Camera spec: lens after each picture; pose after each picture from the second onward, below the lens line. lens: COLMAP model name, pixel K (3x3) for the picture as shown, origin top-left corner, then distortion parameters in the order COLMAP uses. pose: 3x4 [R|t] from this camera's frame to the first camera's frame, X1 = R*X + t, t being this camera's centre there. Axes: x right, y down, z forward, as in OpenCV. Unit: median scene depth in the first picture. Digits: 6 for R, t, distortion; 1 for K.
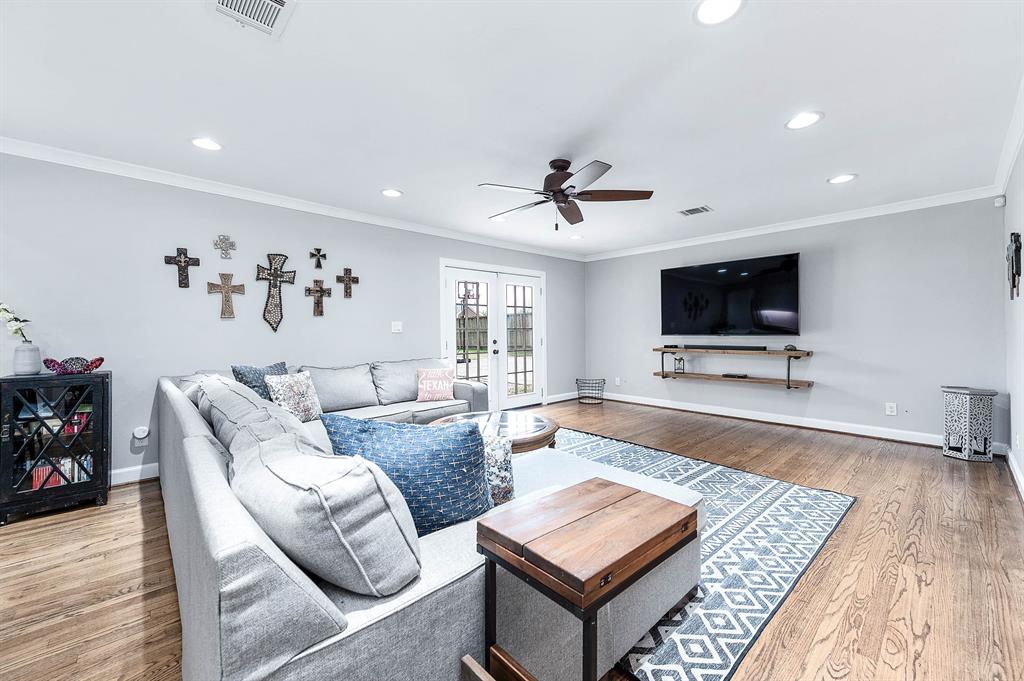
lens RADIAL K [[405.5, 0, 513.8], [0, 405.5, 336.4], [0, 0, 1]] dist [0.021931, -0.000019]
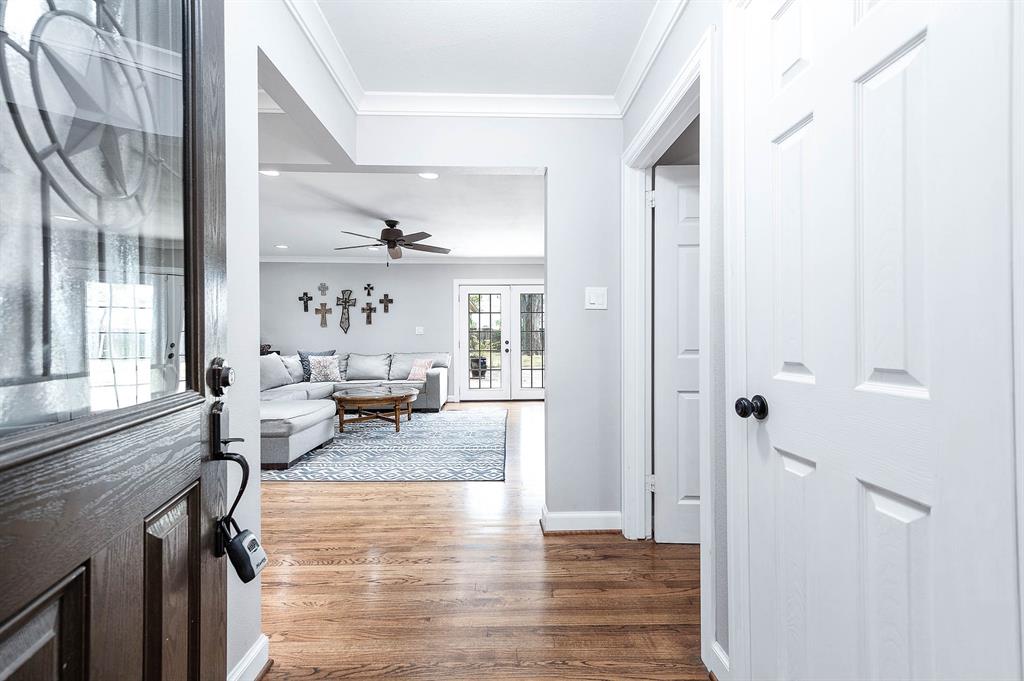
lens RADIAL K [[414.2, 0, 512.0], [0, 414.2, 340.5], [0, 0, 1]] dist [0.000429, 0.000000]
pose [[0.750945, 0.010733, -0.660278, 1.157354], [-0.012533, 0.999919, 0.002000, 0.006614], [0.660246, 0.006773, 0.751019, 0.116087]]
